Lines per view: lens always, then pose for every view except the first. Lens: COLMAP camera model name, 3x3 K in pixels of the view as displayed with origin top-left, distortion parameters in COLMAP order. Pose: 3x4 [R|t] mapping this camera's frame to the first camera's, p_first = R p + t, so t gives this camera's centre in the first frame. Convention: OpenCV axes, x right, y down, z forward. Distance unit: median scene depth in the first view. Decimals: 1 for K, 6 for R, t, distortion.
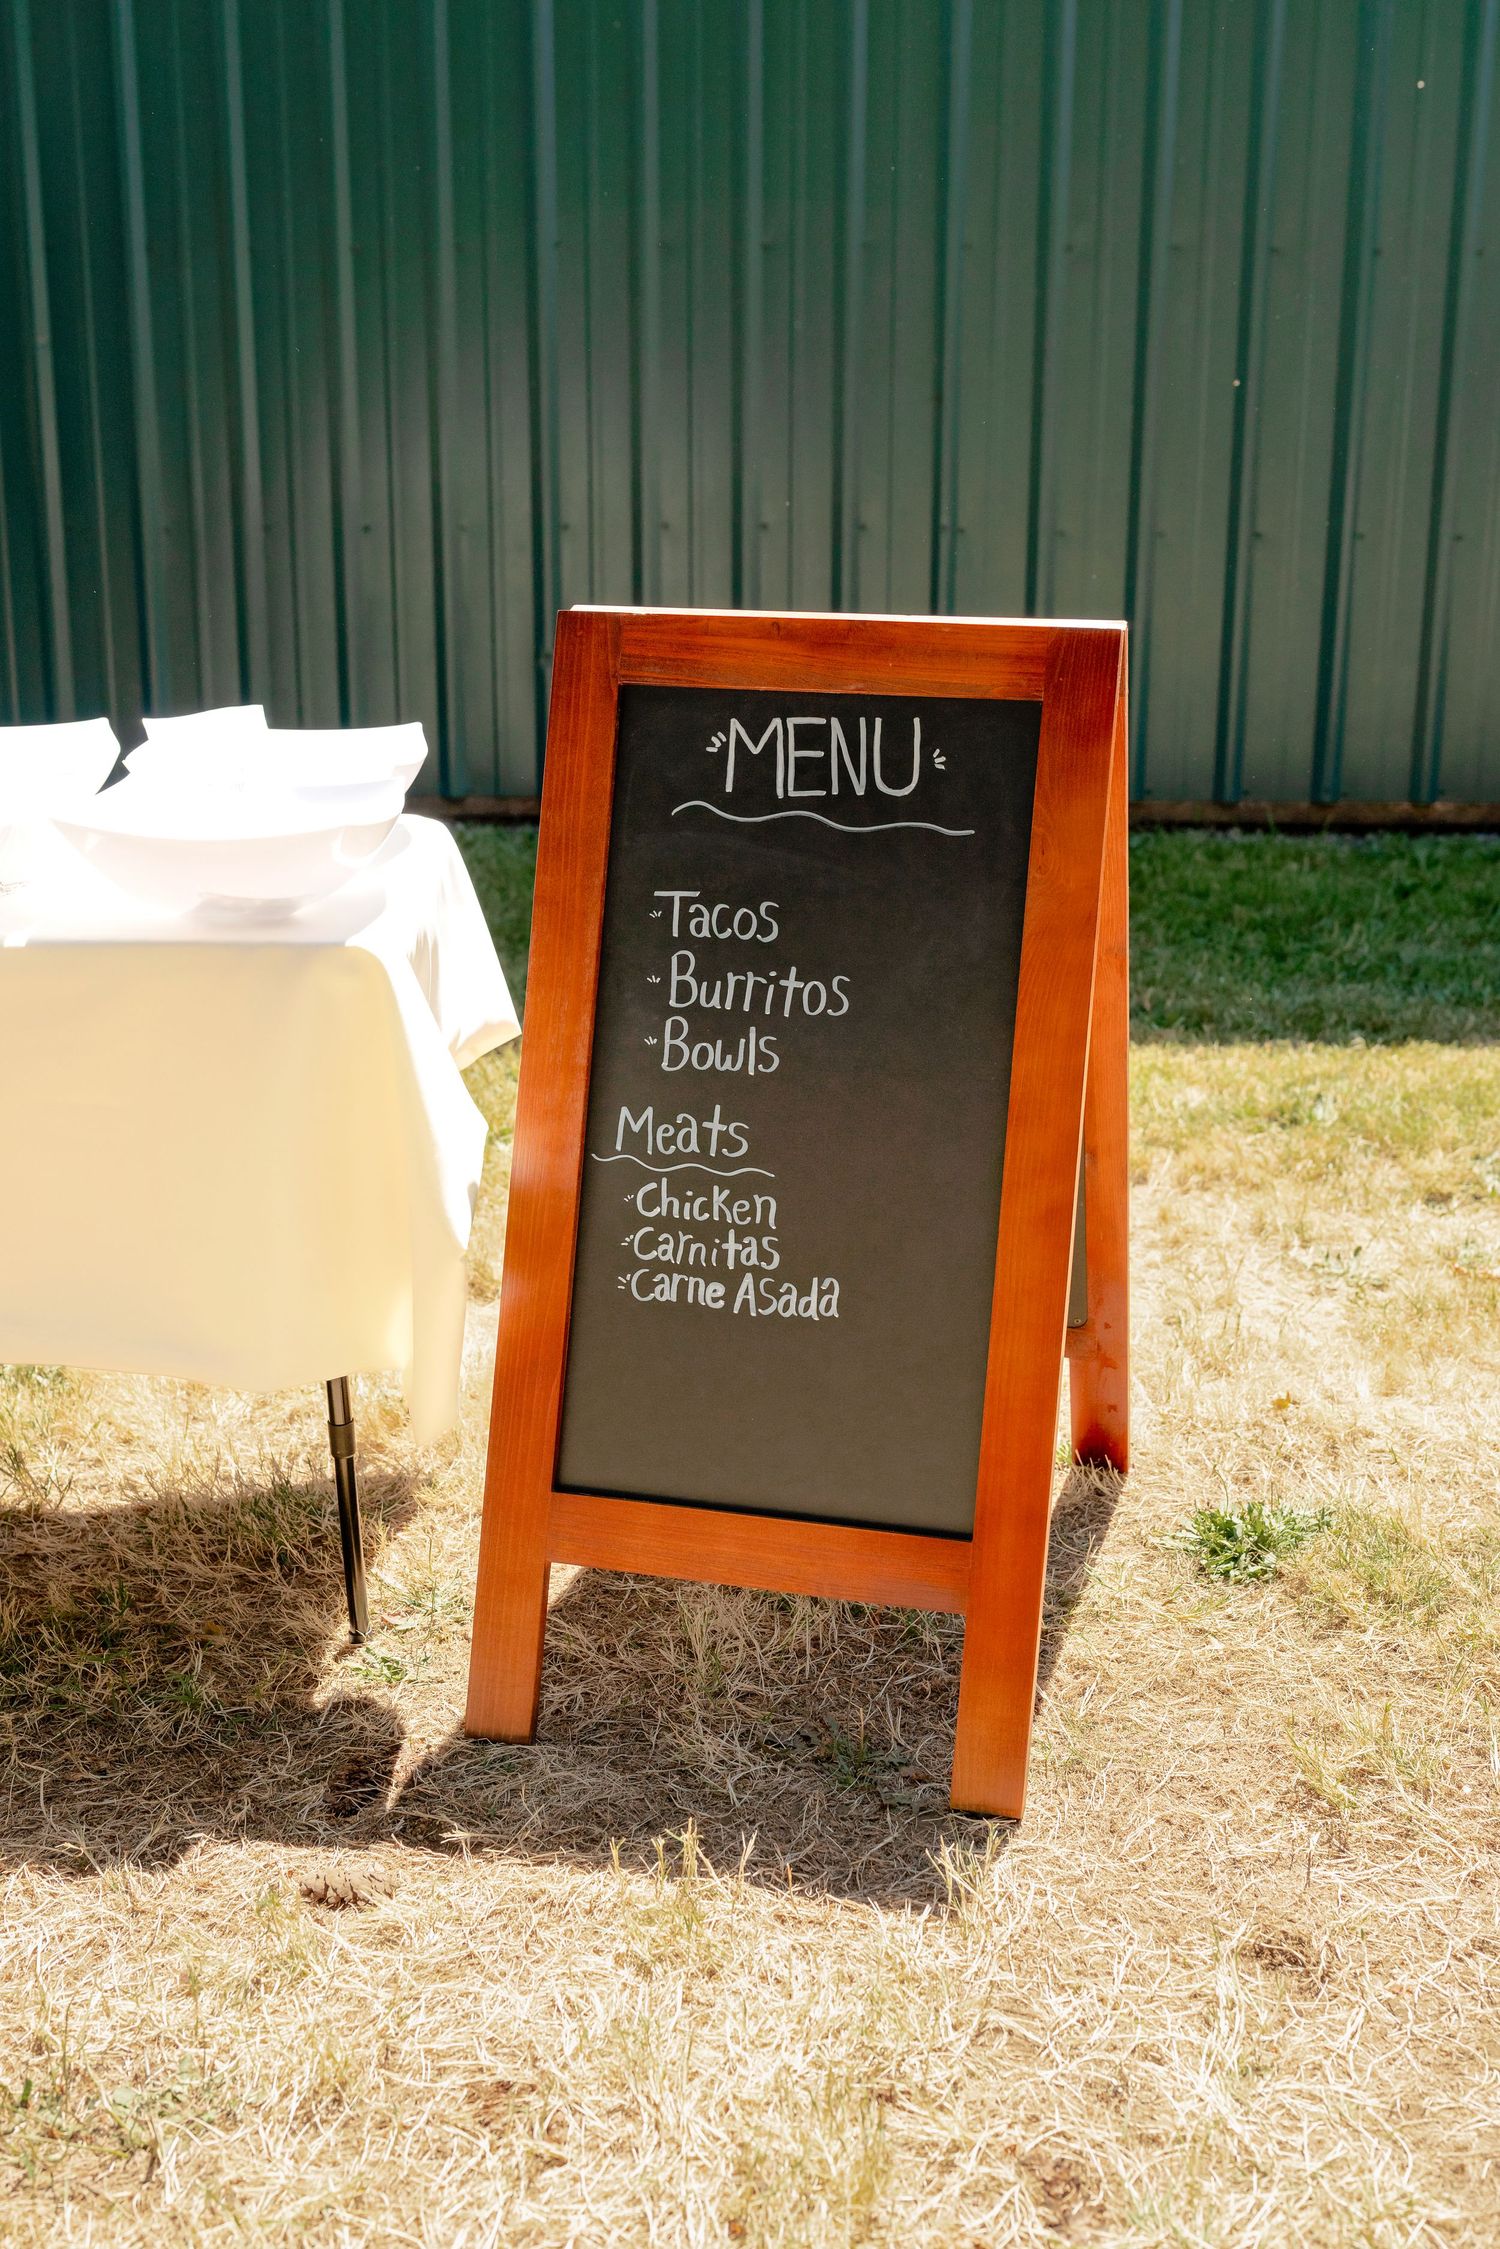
lens RADIAL K [[2992.7, 0, 814.7], [0, 2992.7, 1126.4], [0, 0, 1]] dist [-0.059421, 0.056245]
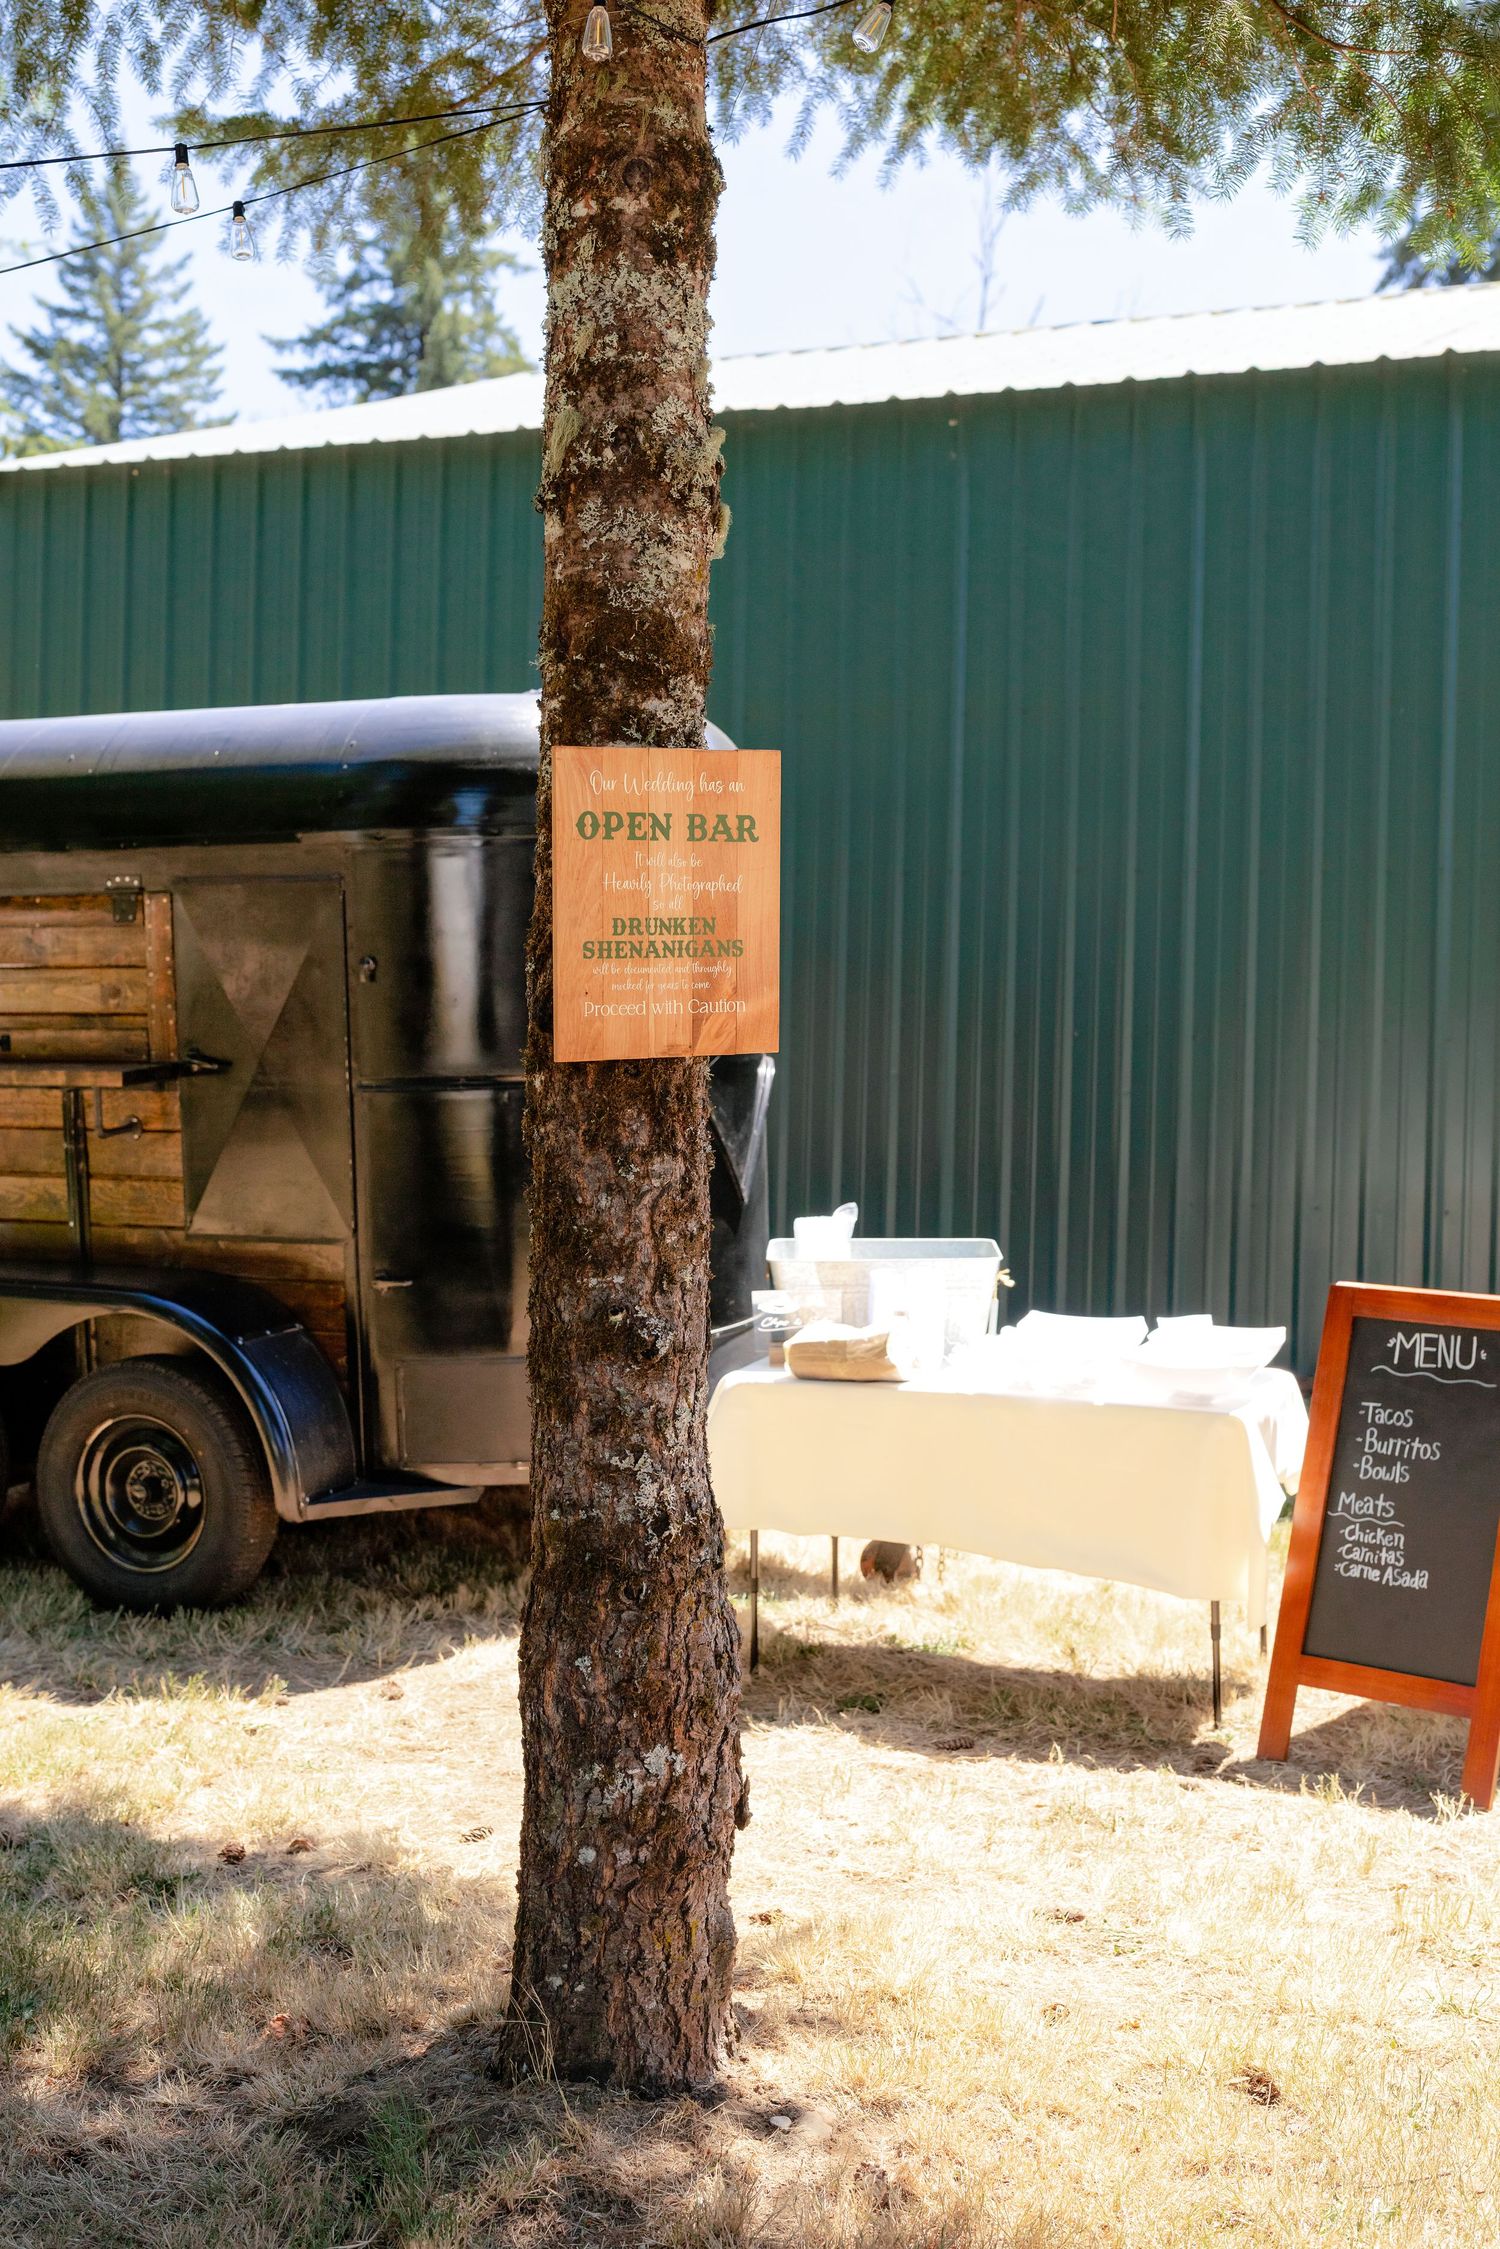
lens RADIAL K [[2992.7, 0, 814.7], [0, 2992.7, 1126.4], [0, 0, 1]] dist [-0.059421, 0.056245]
pose [[0.941135, 0.038571, -0.335824, 0.325704], [-0.105205, 0.977550, -0.182557, 0.186050], [0.321244, 0.207141, 0.924064, -1.380315]]
